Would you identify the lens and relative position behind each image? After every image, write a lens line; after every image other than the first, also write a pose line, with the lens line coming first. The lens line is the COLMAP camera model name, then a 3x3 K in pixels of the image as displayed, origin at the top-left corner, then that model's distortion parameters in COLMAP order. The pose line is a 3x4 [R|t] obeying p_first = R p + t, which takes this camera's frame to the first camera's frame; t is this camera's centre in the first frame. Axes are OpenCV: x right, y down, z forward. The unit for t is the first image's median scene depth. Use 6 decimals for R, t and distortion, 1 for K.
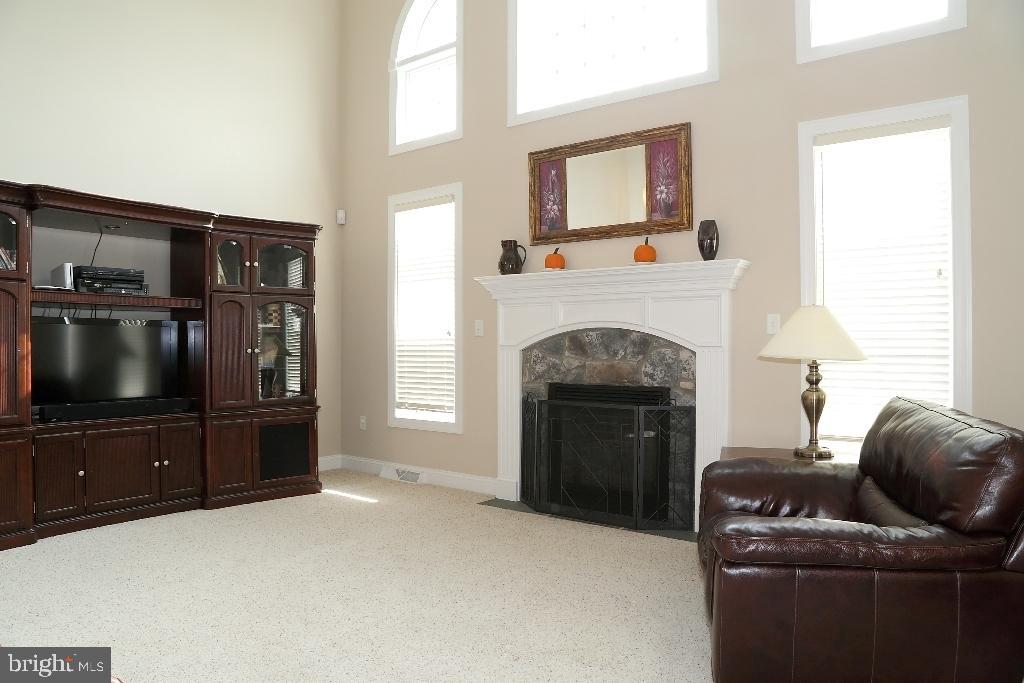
lens RADIAL K [[695.0, 0, 512.0], [0, 695.0, 341.5], [0, 0, 1]] dist [-0.123203, 0.059123]
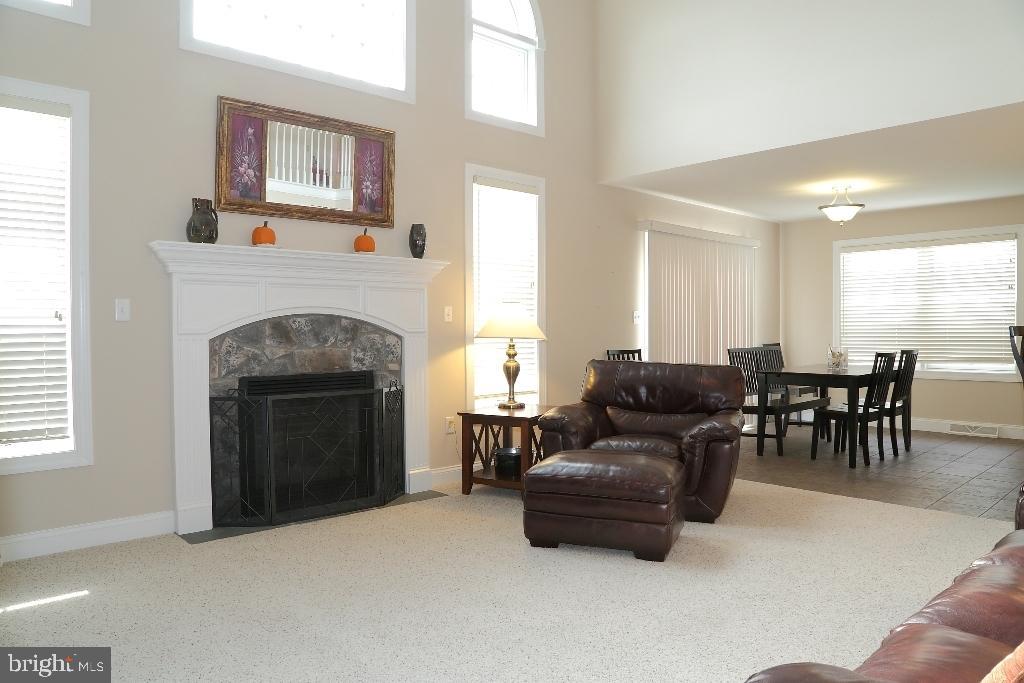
lens RADIAL K [[695.0, 0, 512.0], [0, 695.0, 341.5], [0, 0, 1]] dist [-0.123203, 0.059123]
pose [[0.177582, -0.018800, 0.983926, -0.759296], [0.004933, 0.999822, 0.018213, 0.002515], [-0.984094, 0.001619, 0.177643, 0.567893]]
